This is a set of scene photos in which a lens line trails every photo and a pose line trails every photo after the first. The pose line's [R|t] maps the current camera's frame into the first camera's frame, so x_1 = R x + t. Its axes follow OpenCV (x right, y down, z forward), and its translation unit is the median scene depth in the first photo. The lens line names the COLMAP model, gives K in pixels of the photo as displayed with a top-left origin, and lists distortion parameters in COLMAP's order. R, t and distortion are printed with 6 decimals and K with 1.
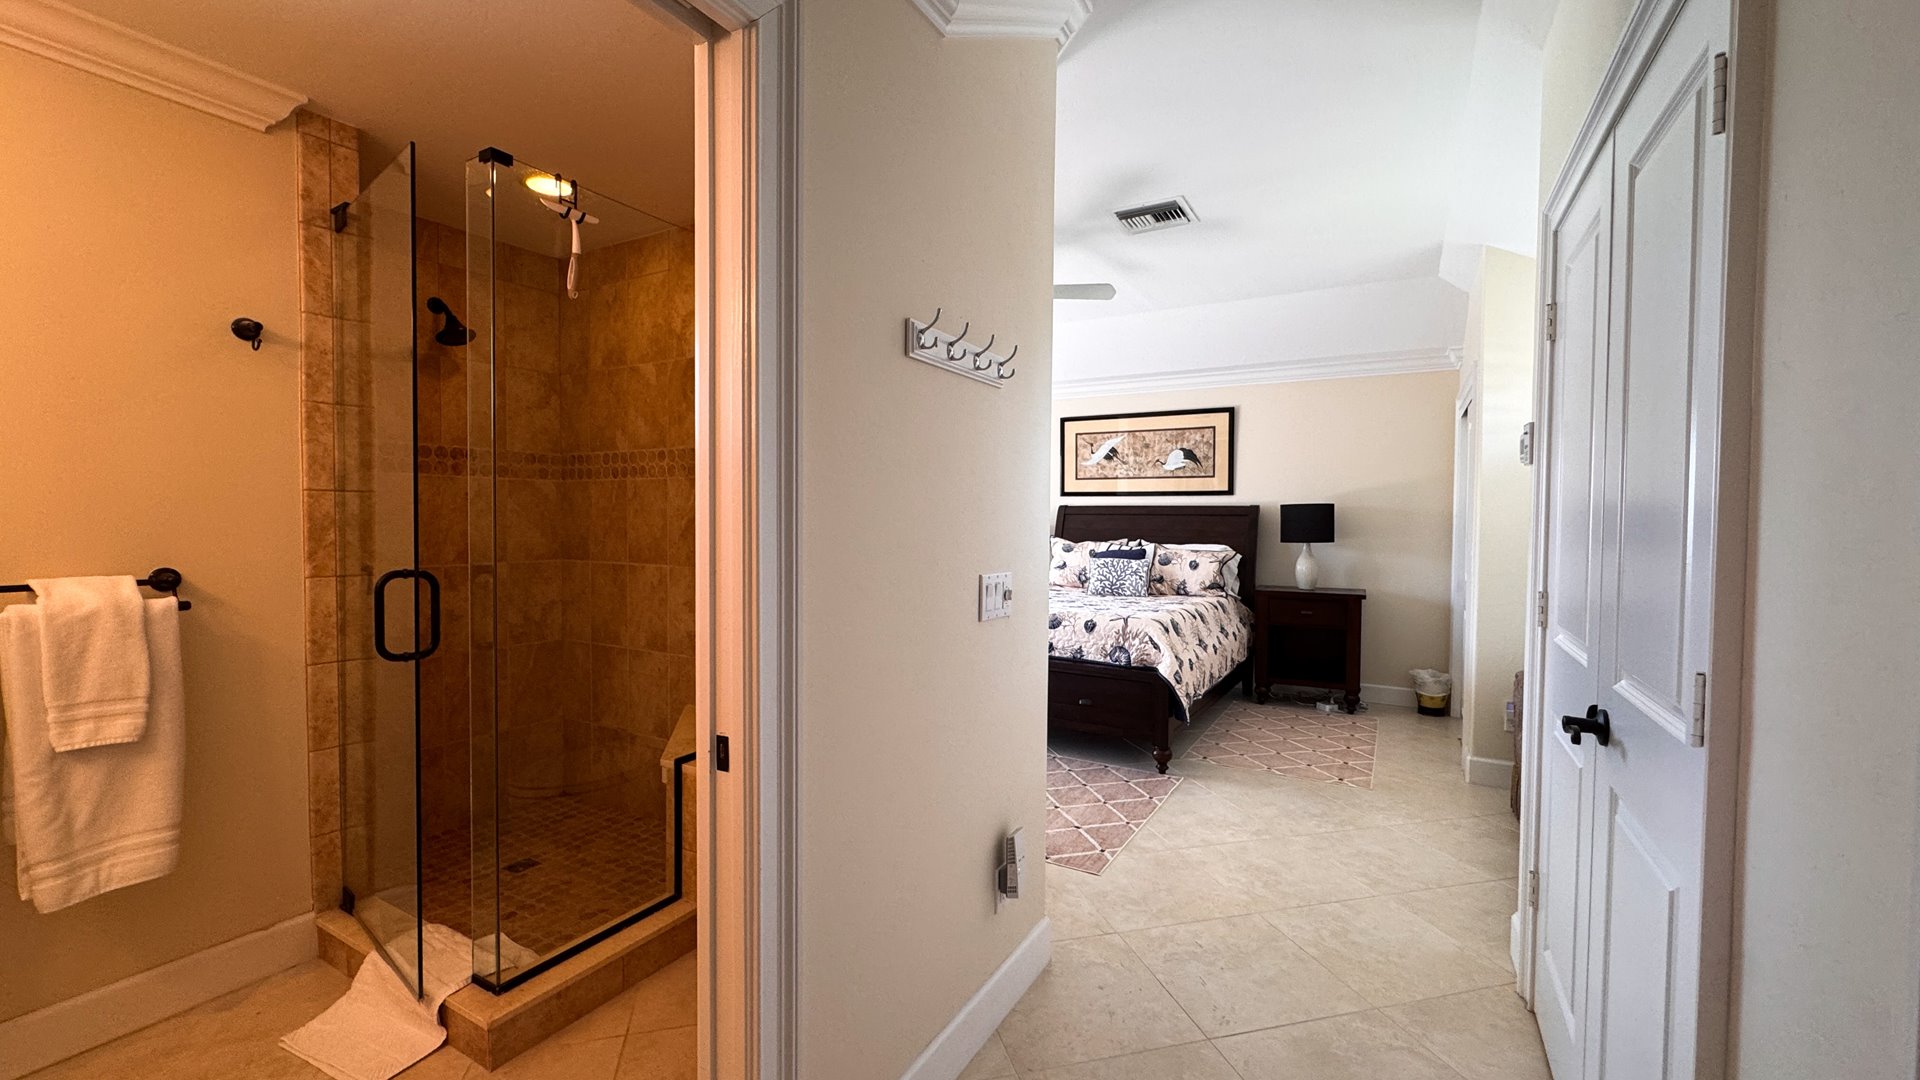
lens RADIAL K [[772.0, 0, 960.7], [0, 772.0, 538.5], [0, 0, 1]] dist [-0.004719, 0.001373]
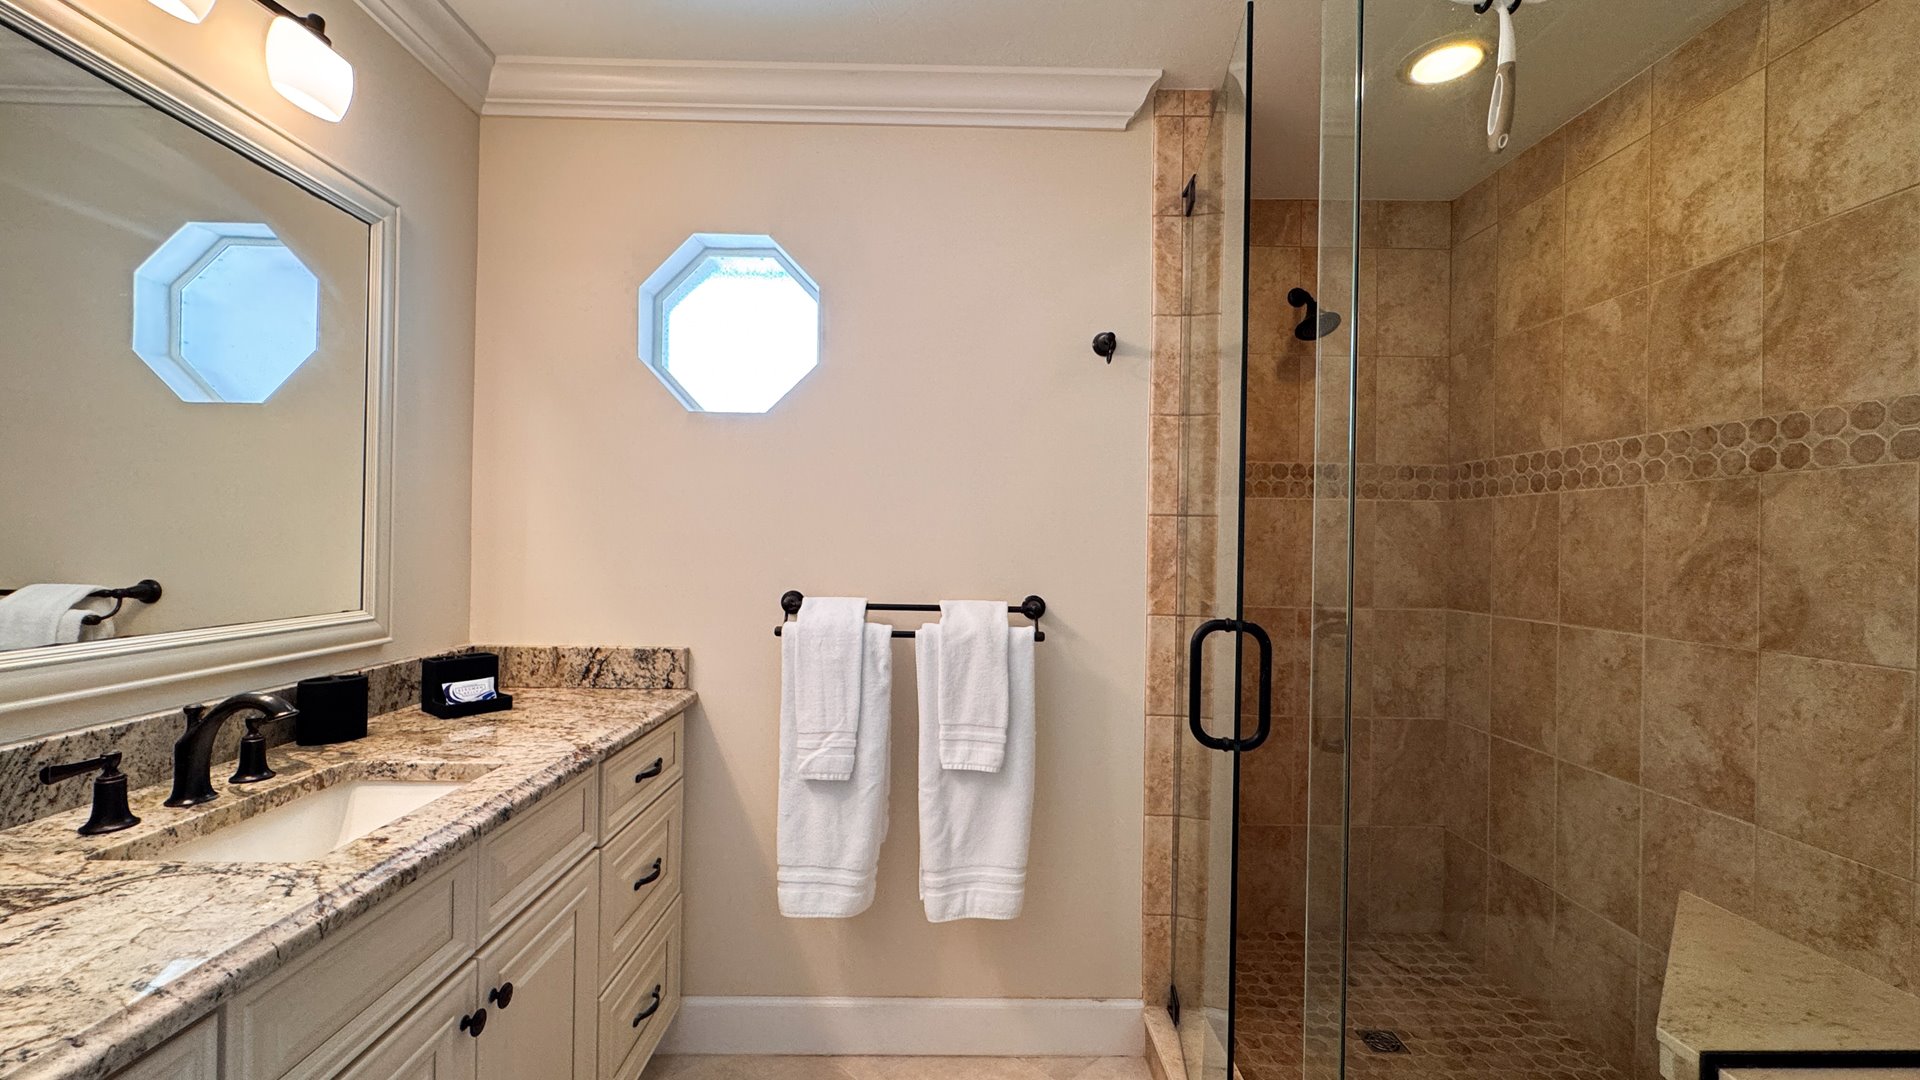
lens RADIAL K [[772.0, 0, 956.9], [0, 772.0, 541.8], [0, 0, 1]] dist [-0.004719, 0.001373]
pose [[0.514510, -0.001786, -0.857482, -0.199778], [-0.037016, 0.999019, -0.024292, -0.002686], [0.856685, 0.044239, 0.513940, 0.344893]]
